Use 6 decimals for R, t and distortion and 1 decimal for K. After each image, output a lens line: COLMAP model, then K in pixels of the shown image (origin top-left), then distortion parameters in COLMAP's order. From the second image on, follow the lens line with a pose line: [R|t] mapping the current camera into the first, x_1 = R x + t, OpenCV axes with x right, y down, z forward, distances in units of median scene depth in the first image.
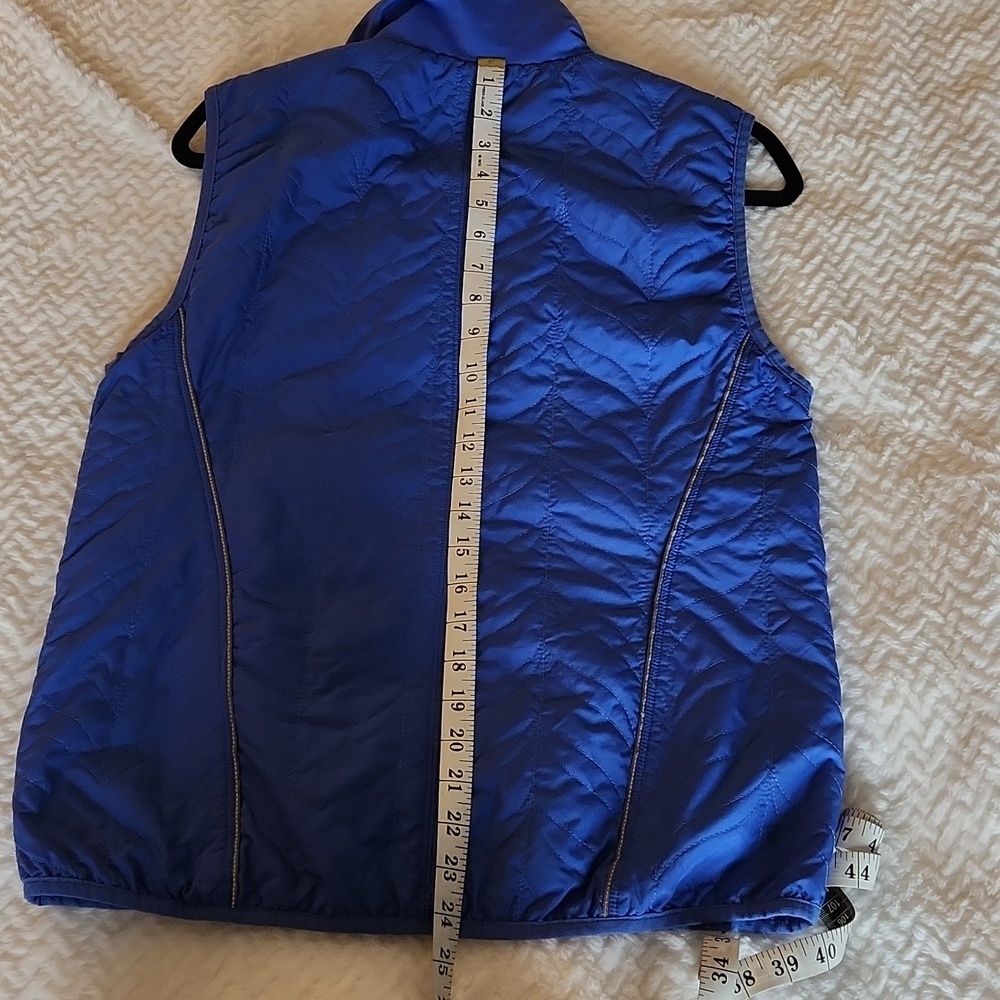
lens RADIAL K [[1698.2, 0, 500.0], [0, 1698.2, 500.0], [0, 0, 1]] dist [0.390856, -1.014477]
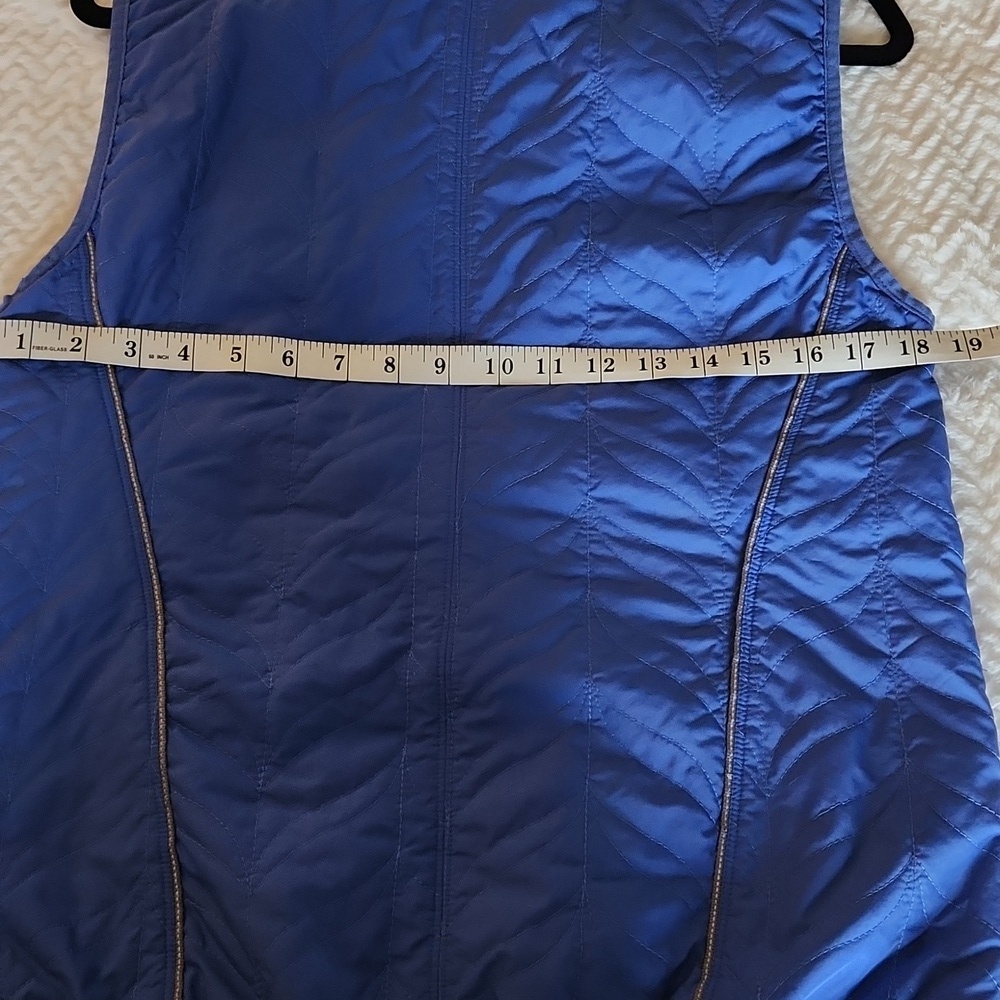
lens RADIAL K [[1698.2, 0, 500.0], [0, 1698.2, 500.0], [0, 0, 1]] dist [0.390856, -1.014477]
pose [[0.999373, -0.032740, 0.013464, -0.020740], [0.031535, 0.996165, 0.081610, -0.054130], [-0.016084, -0.081134, 0.996573, 0.244927]]
